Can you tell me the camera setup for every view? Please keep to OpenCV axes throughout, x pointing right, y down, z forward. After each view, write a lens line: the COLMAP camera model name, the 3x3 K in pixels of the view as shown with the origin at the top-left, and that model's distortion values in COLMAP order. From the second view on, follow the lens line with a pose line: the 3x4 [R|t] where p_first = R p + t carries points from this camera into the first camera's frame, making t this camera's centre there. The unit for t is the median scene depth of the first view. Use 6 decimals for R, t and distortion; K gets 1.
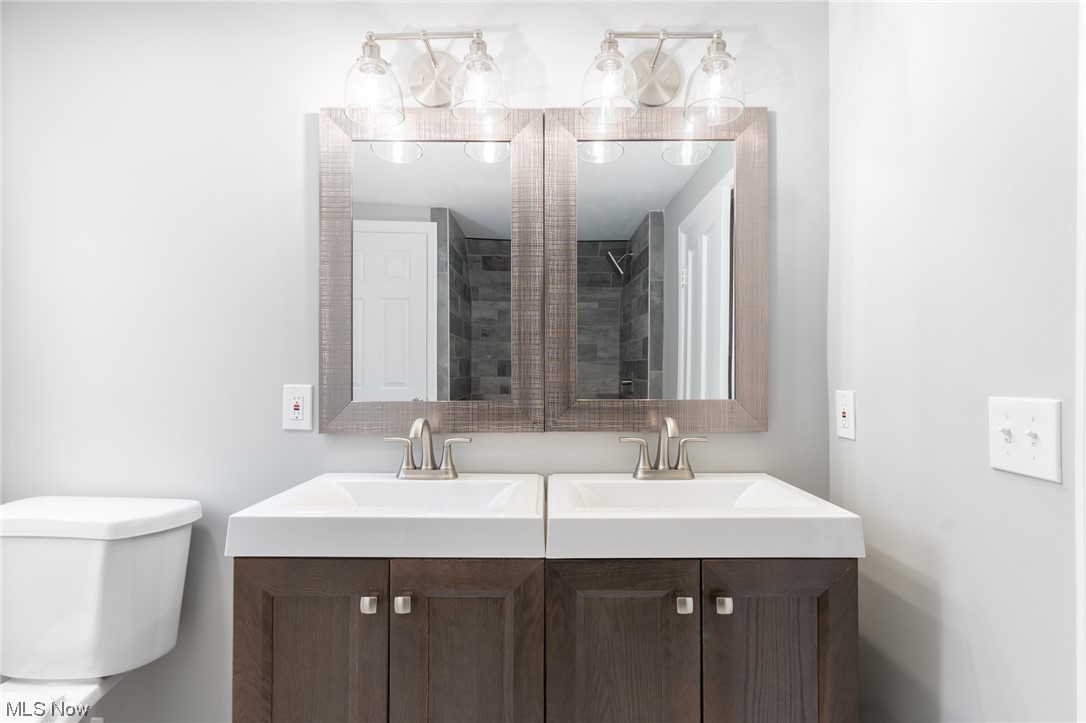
lens RADIAL K [[528.6, 0, 541.3], [0, 528.6, 365.5], [0, 0, 1]] dist [0.020455, -0.000524]
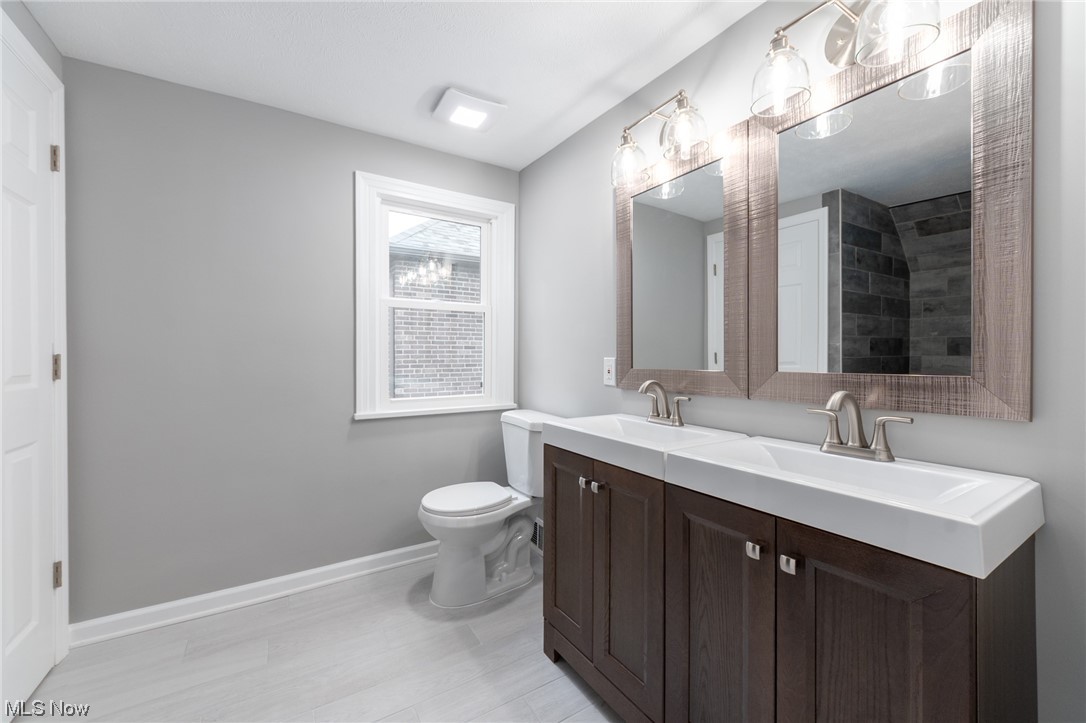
lens RADIAL K [[443.0, 0, 543.0], [0, 443.0, 361.5], [0, 0, 1]] dist [0.082286, 0.000014]
pose [[0.555557, 0.009004, -0.831430, 0.243709], [0.013687, 0.999707, 0.019972, 0.007407], [0.831366, -0.022475, 0.555271, 0.029156]]
